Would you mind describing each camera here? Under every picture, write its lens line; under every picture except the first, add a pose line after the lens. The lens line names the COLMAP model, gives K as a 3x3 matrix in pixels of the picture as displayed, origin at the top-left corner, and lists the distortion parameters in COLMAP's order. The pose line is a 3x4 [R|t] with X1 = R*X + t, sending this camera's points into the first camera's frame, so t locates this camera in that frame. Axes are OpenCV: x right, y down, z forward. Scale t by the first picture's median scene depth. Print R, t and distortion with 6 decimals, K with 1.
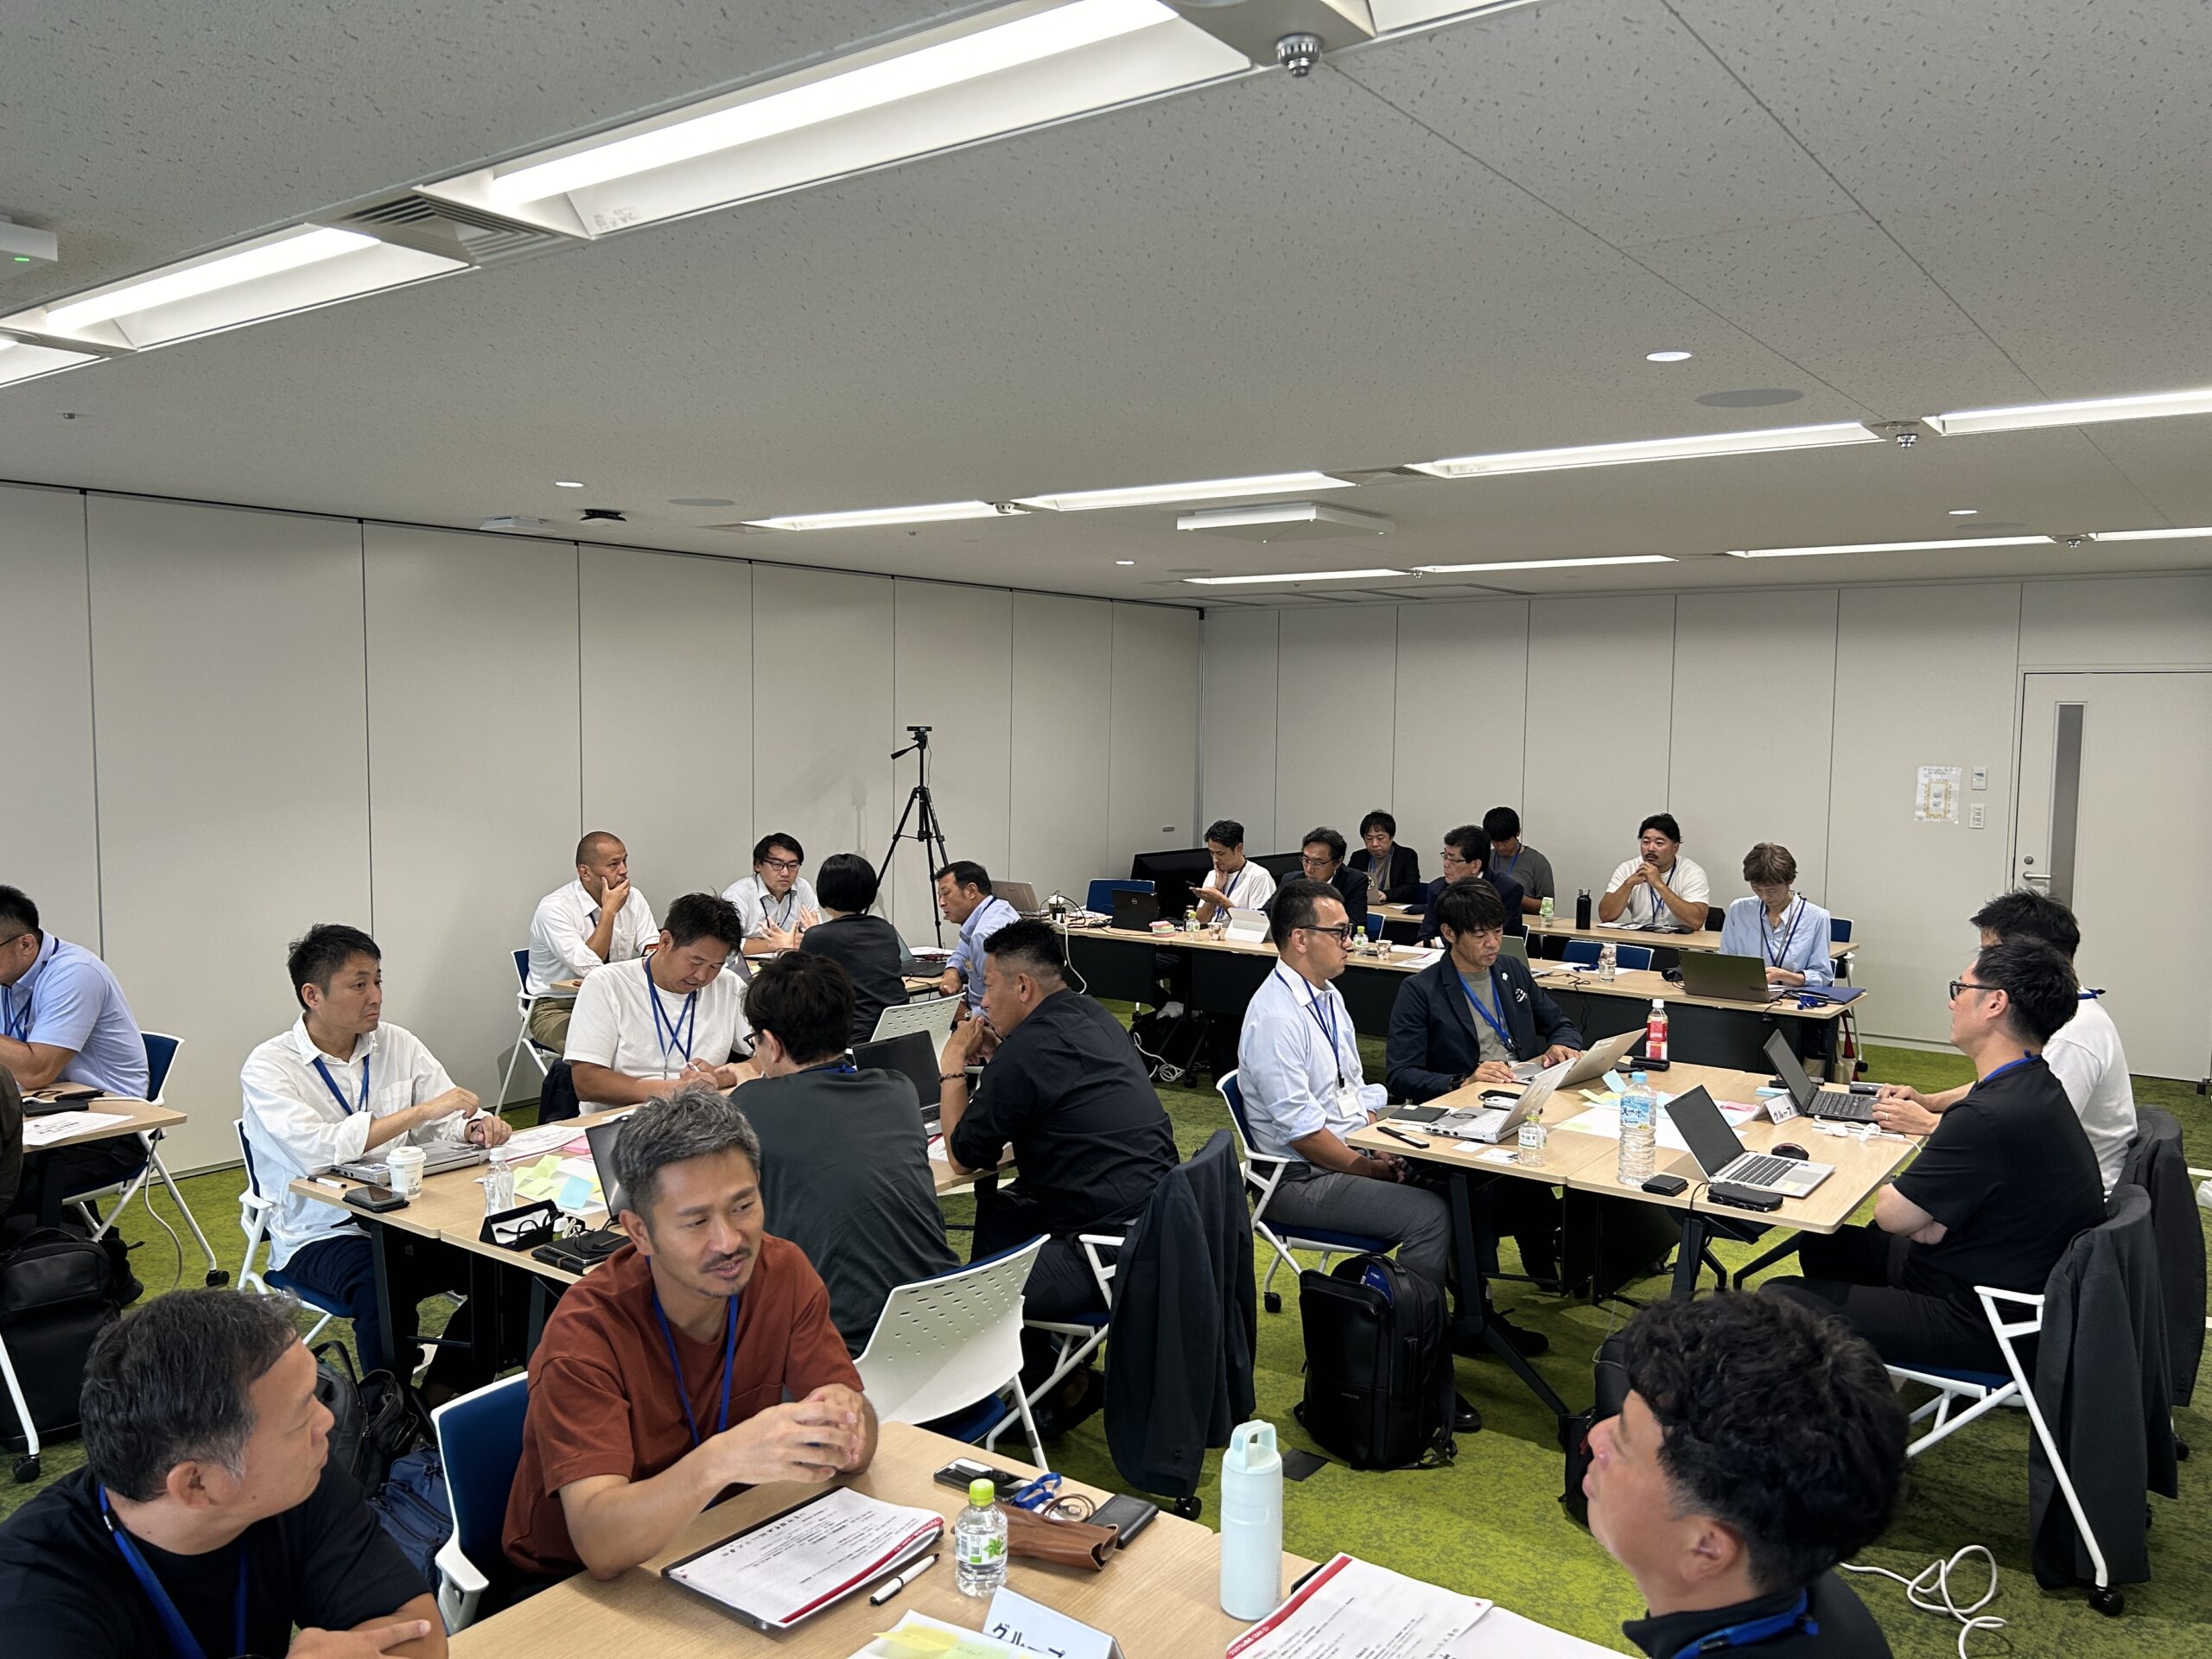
lens RADIAL K [[1663.4, 0, 1119.4], [0, 1663.4, 836.3], [0, 0, 1]] dist [0.075028, -0.078909]
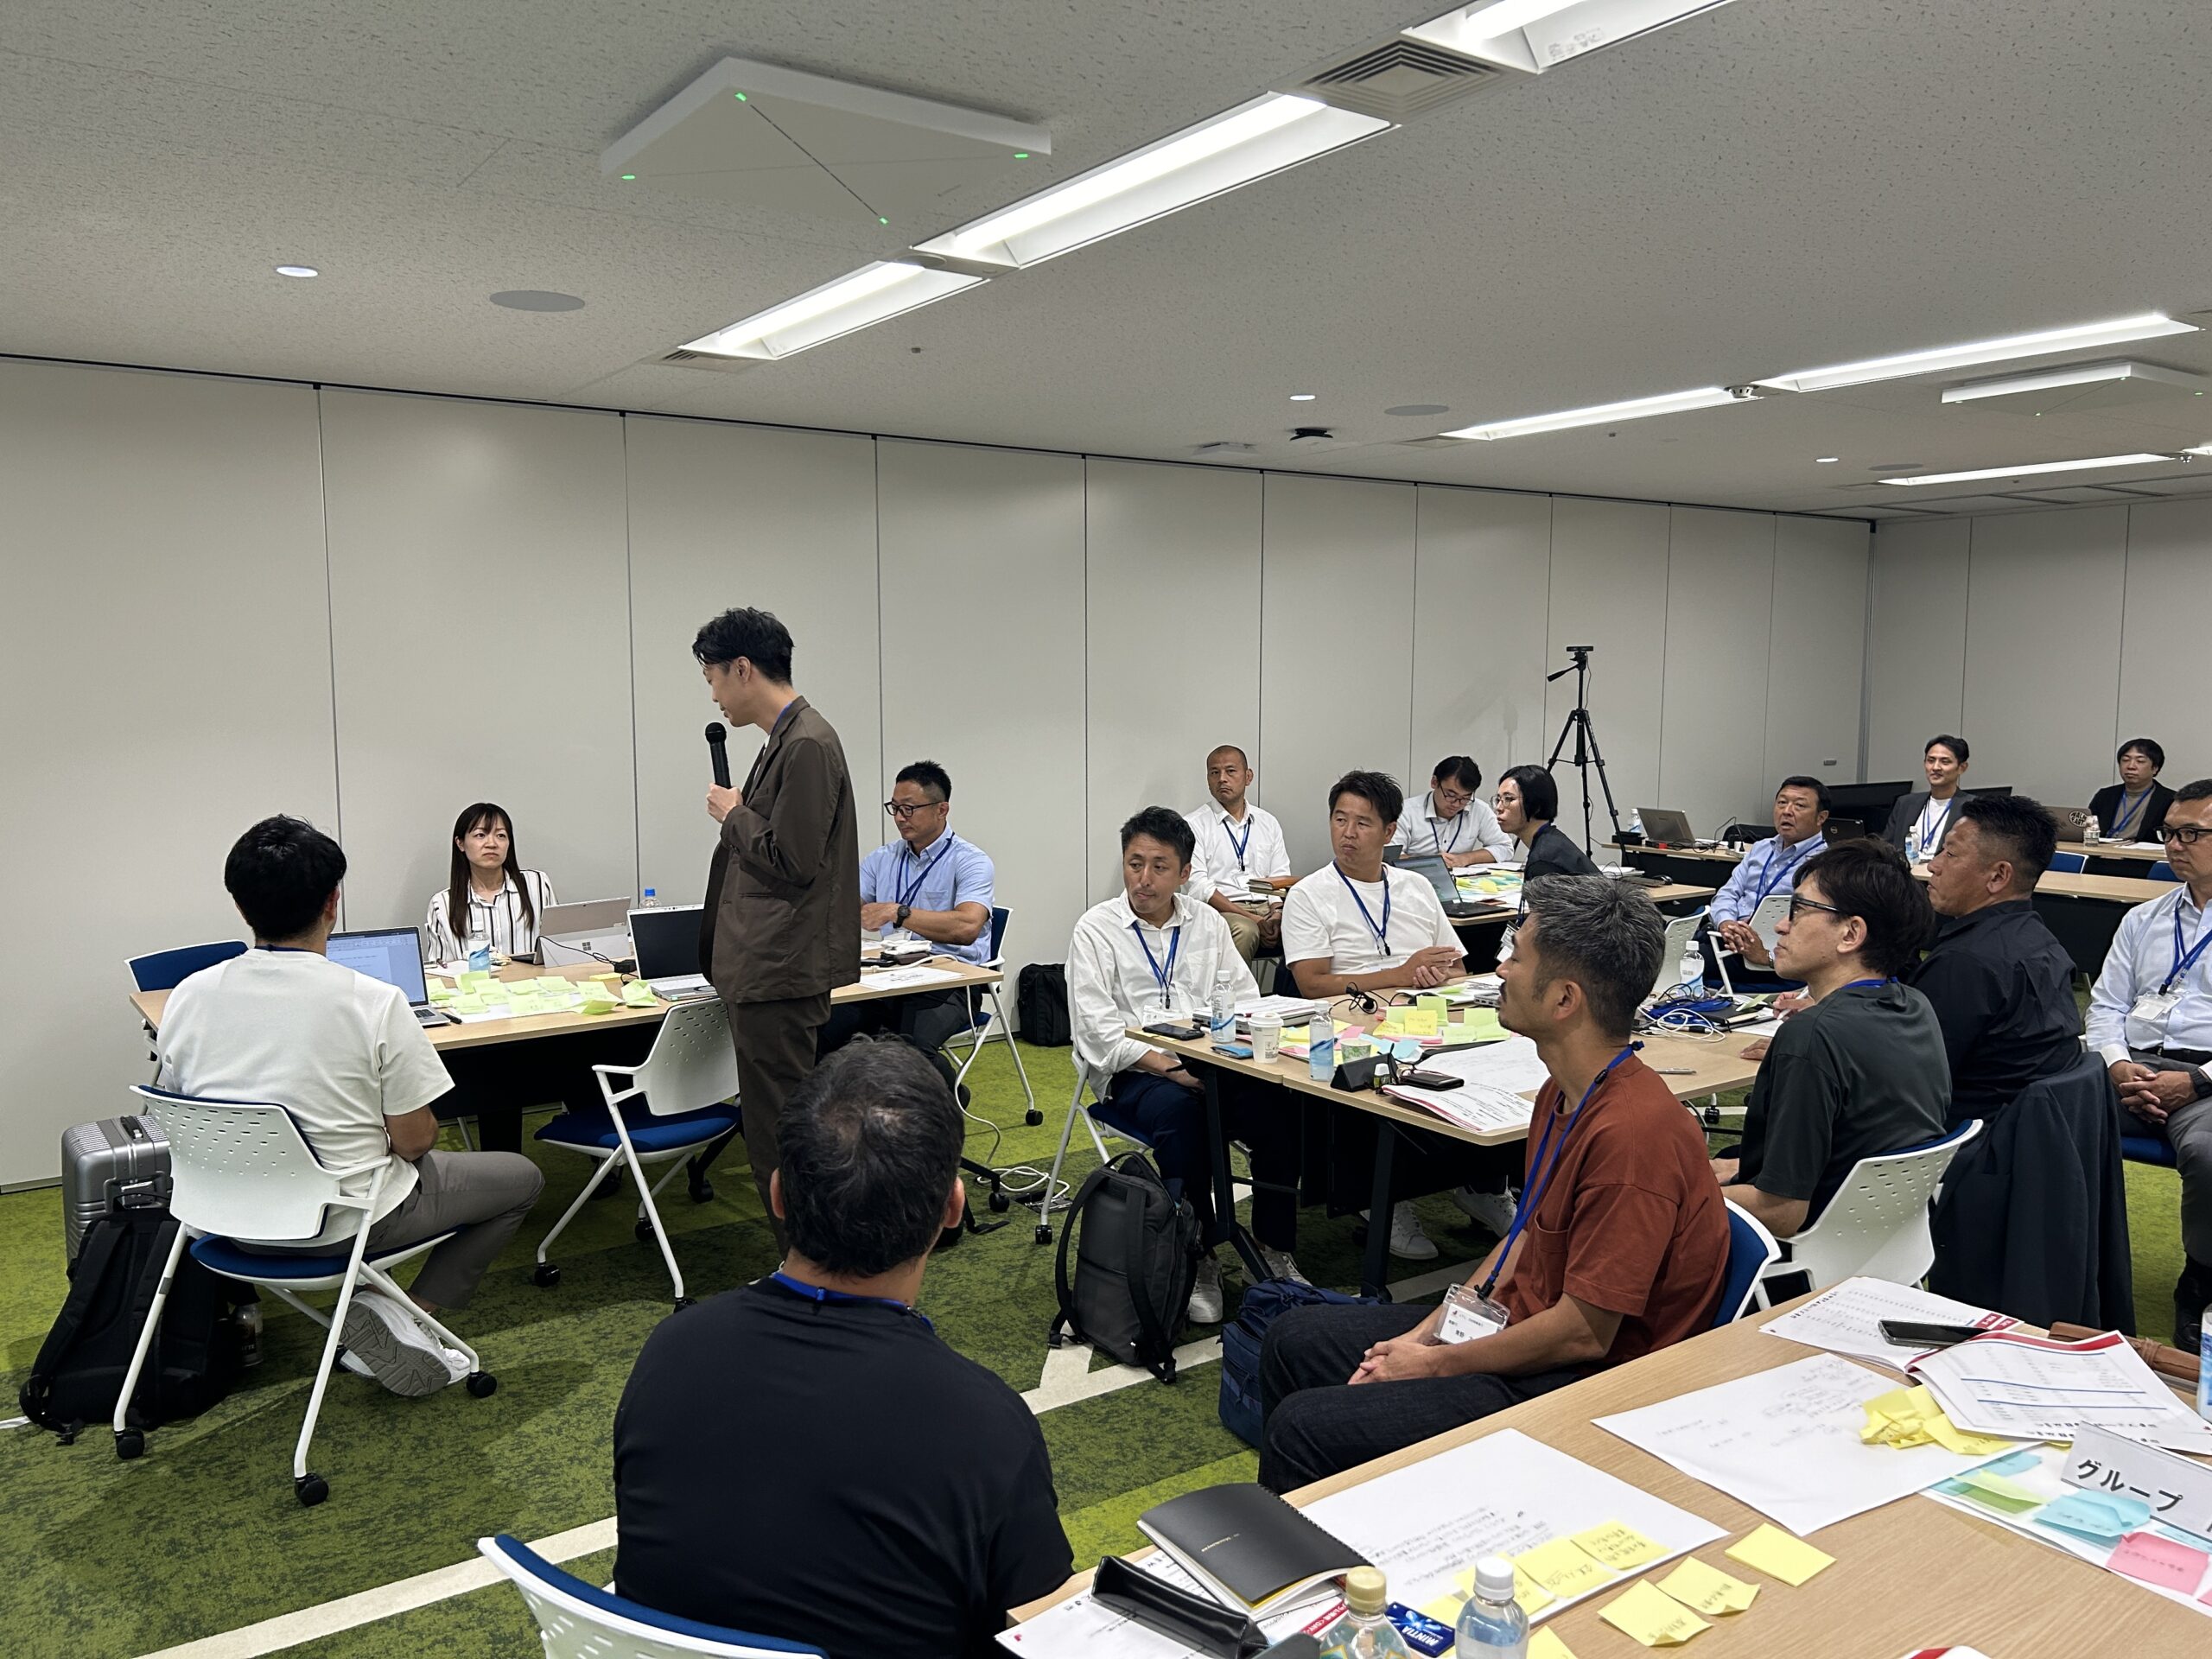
lens RADIAL K [[1663.4, 0, 1119.4], [0, 1663.4, 836.3], [0, 0, 1]] dist [0.075028, -0.078909]
pose [[0.951463, 0.016084, -0.307344, -0.106054], [-0.009231, 0.999676, 0.023738, 0.034023], [0.307626, -0.019749, 0.951302, -0.015935]]
